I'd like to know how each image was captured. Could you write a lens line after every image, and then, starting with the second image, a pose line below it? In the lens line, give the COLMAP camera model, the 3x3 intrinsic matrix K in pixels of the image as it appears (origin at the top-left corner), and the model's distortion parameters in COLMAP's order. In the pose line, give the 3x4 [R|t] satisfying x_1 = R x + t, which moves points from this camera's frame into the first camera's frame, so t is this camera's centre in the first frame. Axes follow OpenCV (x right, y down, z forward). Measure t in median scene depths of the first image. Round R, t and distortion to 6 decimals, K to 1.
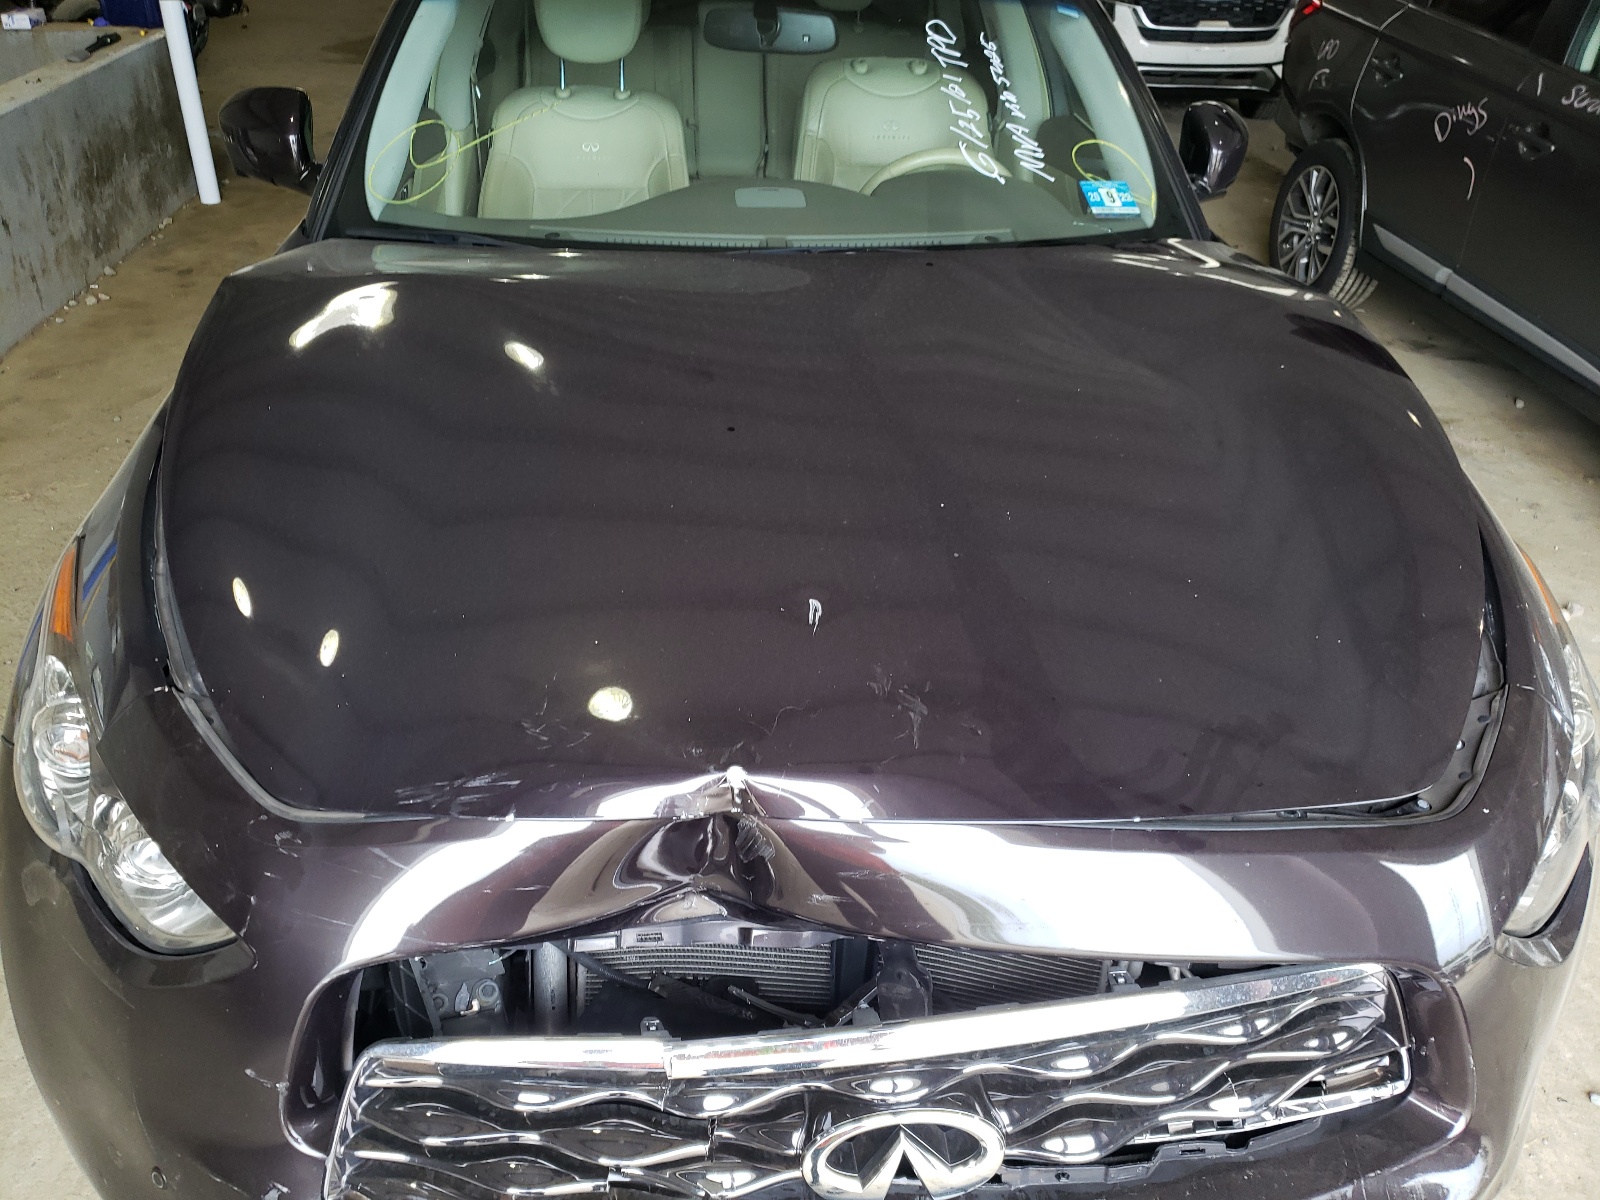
lens RADIAL K [[1253.7, 0, 796.4], [0, 1253.7, 600.7], [0, 0, 1]] dist [0.029060, -0.014636]
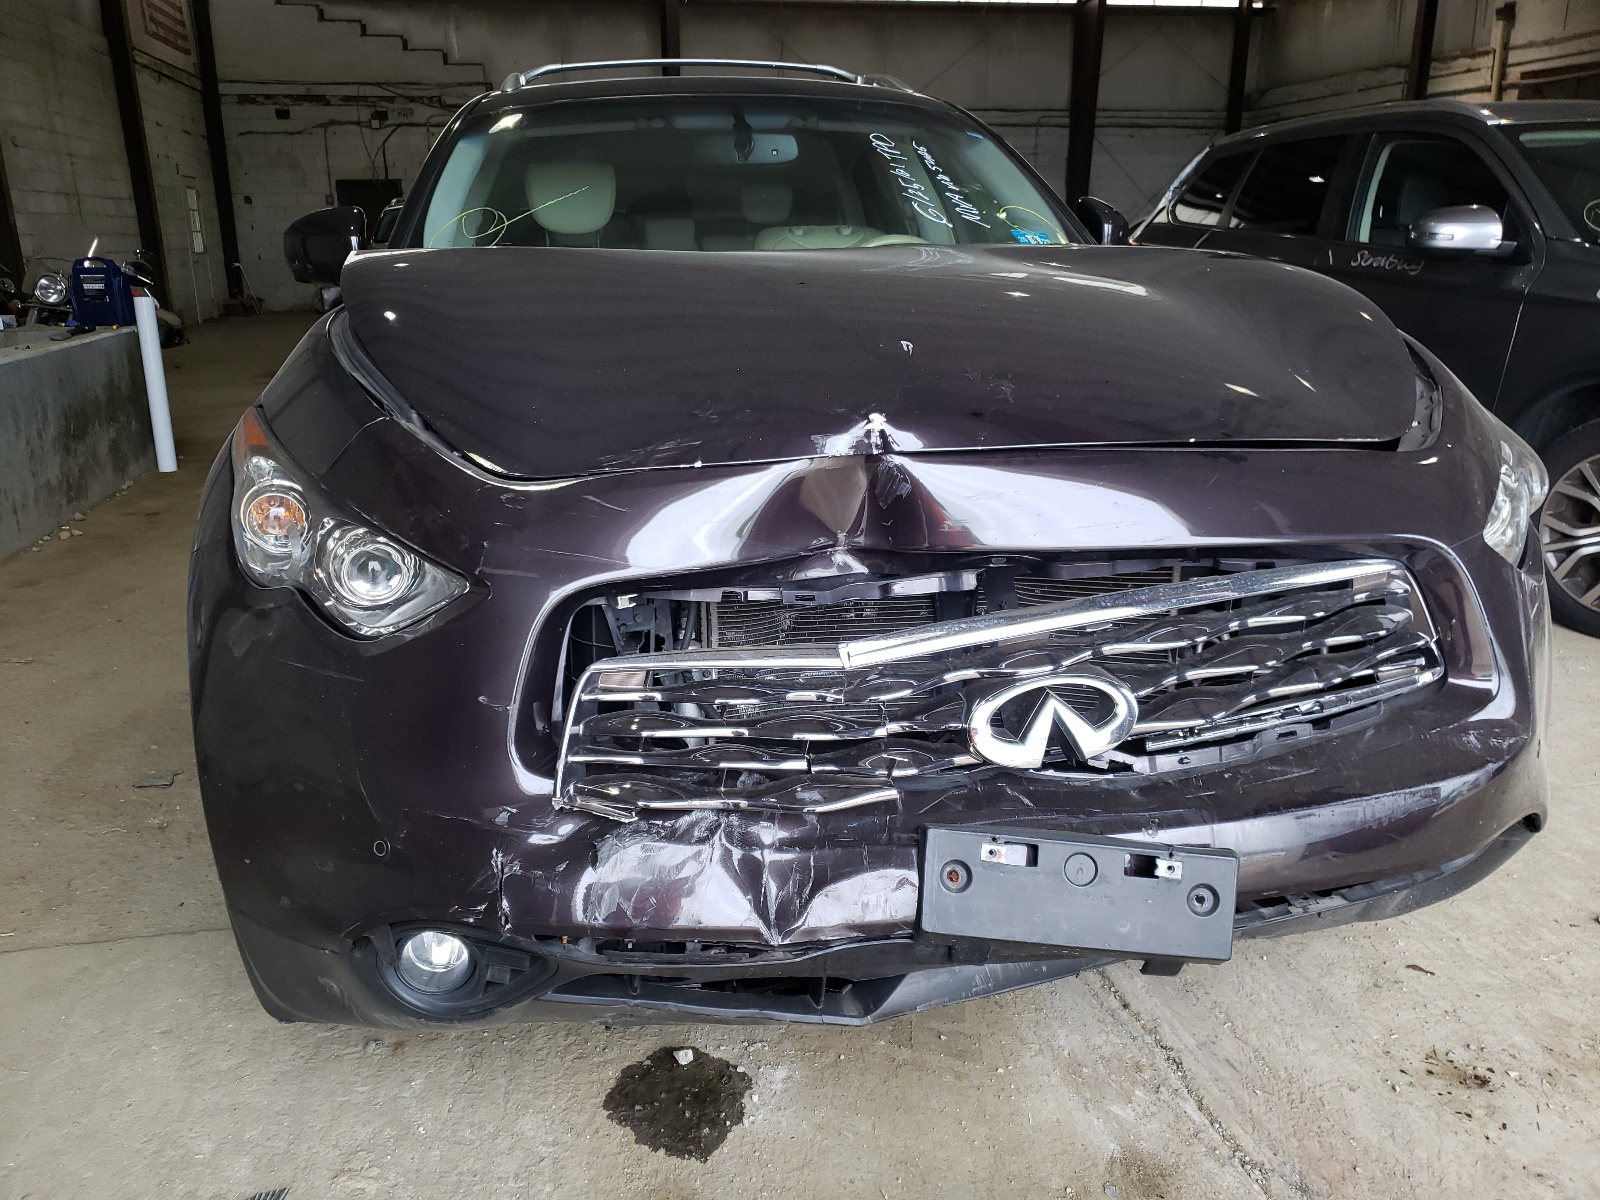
lens RADIAL K [[1253.7, 0, 794.3], [0, 1253.7, 583.3], [0, 0, 1]] dist [0.029060, -0.014636]
pose [[0.991754, -0.076477, 0.102836, -0.068903], [0.103134, 0.952606, -0.286190, 0.163832], [-0.076076, 0.294436, 0.952638, -0.033017]]
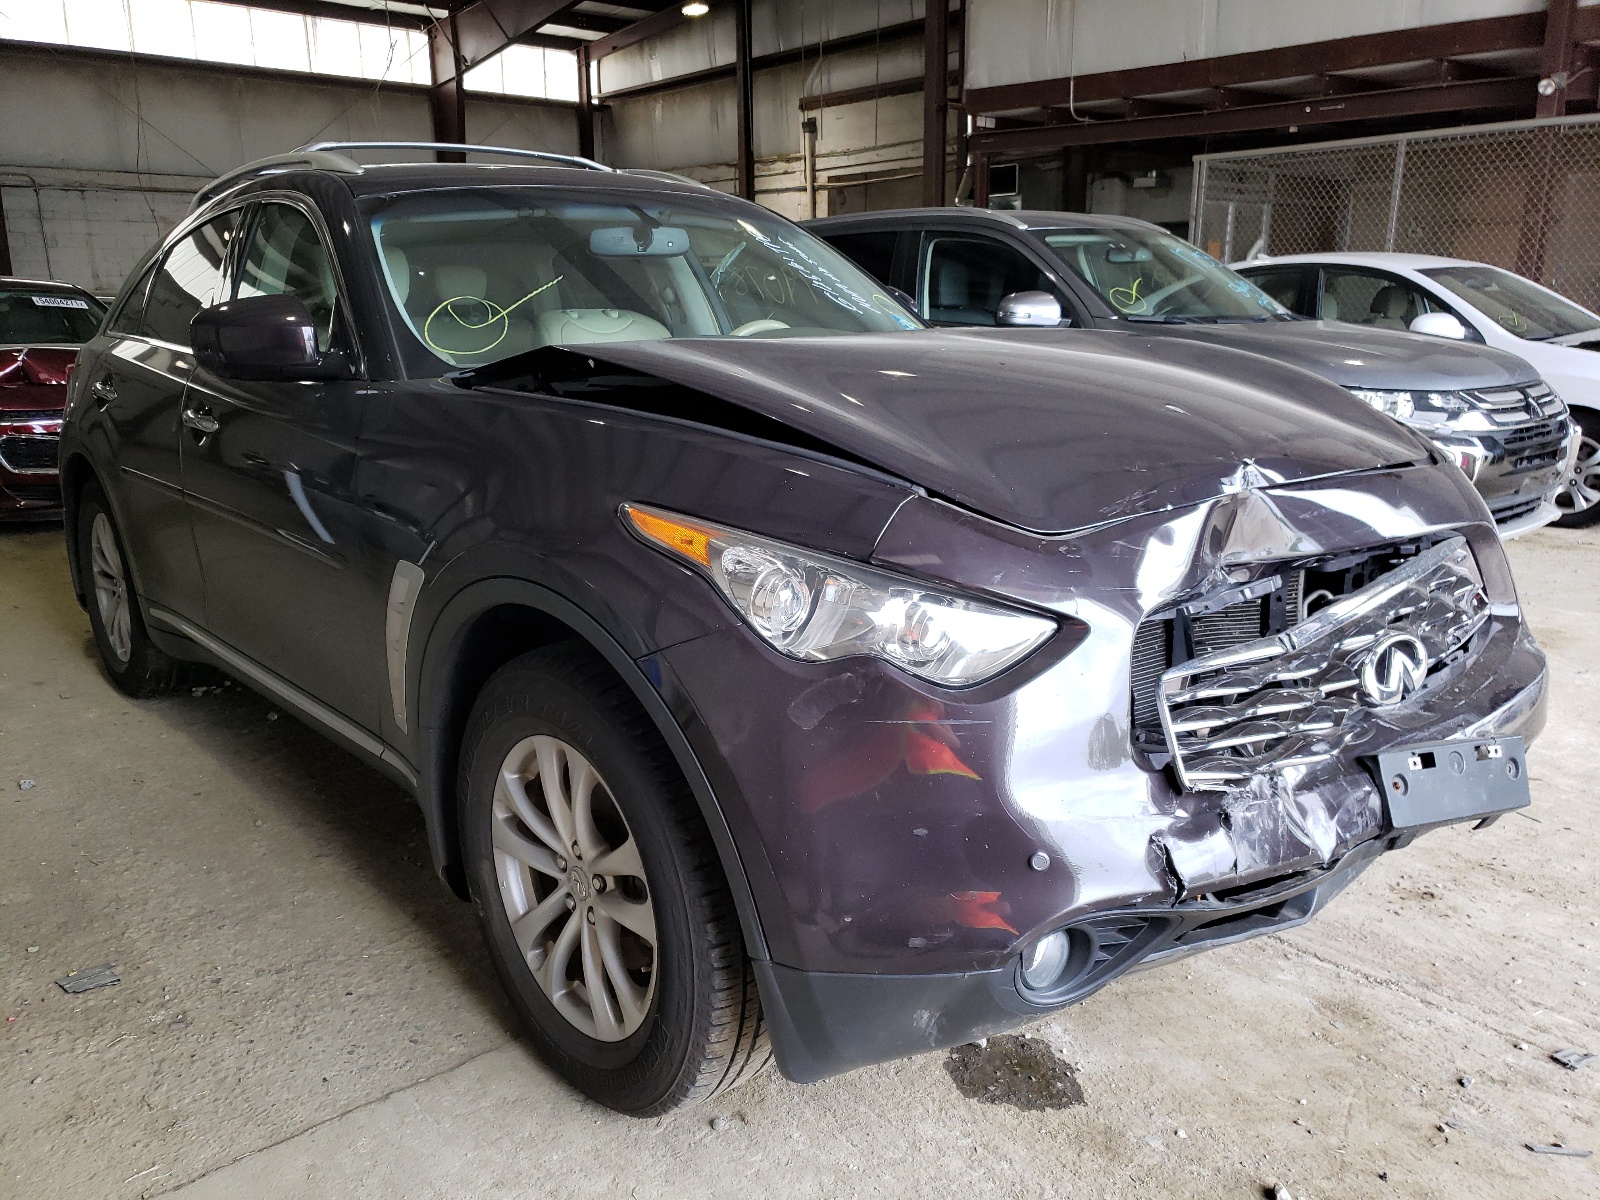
lens RADIAL K [[1253.7, 0, 782.9], [0, 1253.7, 606.4], [0, 0, 1]] dist [0.029060, -0.014636]
pose [[0.801504, -0.187378, 0.567873, -0.380192], [0.357464, 0.911421, -0.203793, 0.109391], [-0.479385, 0.366335, 0.797489, 0.012865]]
